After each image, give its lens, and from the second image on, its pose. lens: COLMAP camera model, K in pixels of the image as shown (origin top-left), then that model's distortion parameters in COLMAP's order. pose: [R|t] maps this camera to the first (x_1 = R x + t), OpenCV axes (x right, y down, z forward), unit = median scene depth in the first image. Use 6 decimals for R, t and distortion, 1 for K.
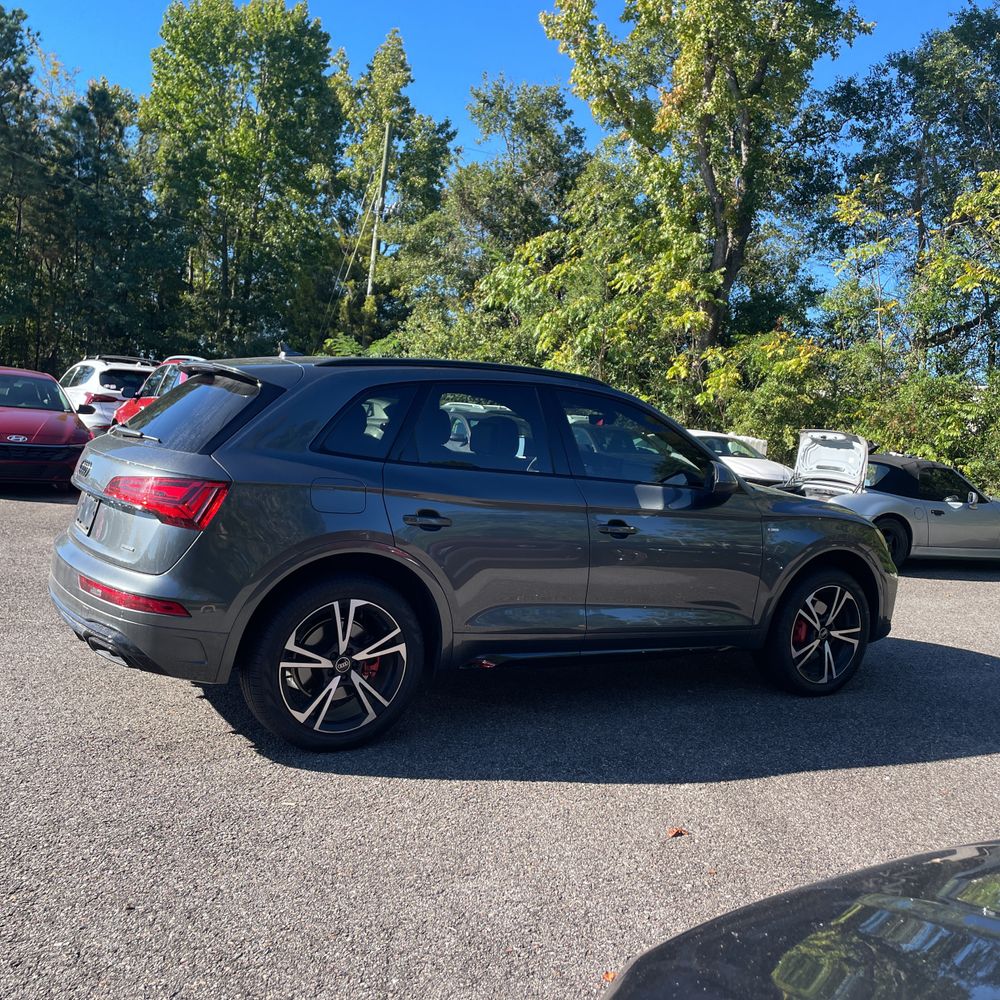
lens RADIAL K [[1006.5, 0, 507.9], [0, 1006.5, 501.5], [0, 0, 1]] dist [0.044241, 0.000000]
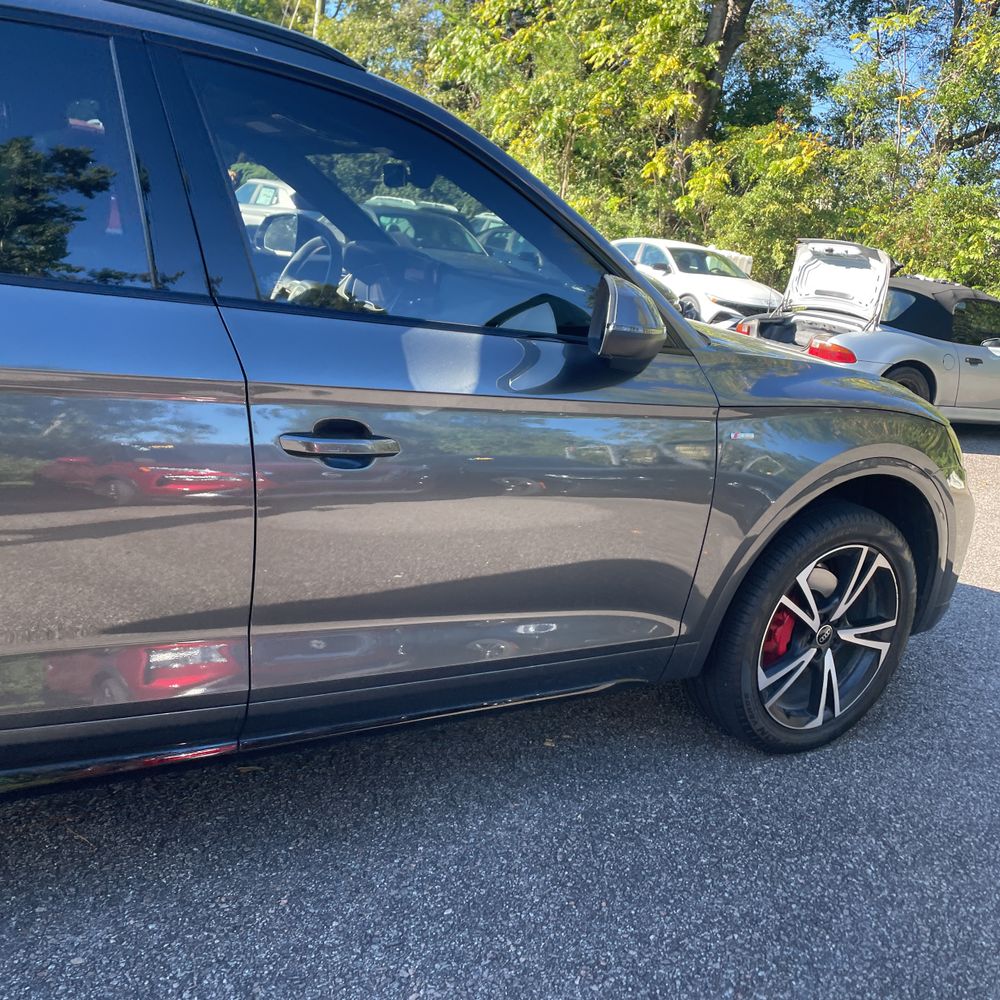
lens RADIAL K [[1006.5, 0, 495.9], [0, 1006.5, 492.0], [0, 0, 1]] dist [0.044241, 0.000000]
pose [[0.999173, 0.037471, 0.015789, 0.030564], [-0.039651, 0.983928, 0.174106, -0.004666], [-0.009011, -0.174588, 0.984600, 0.114937]]
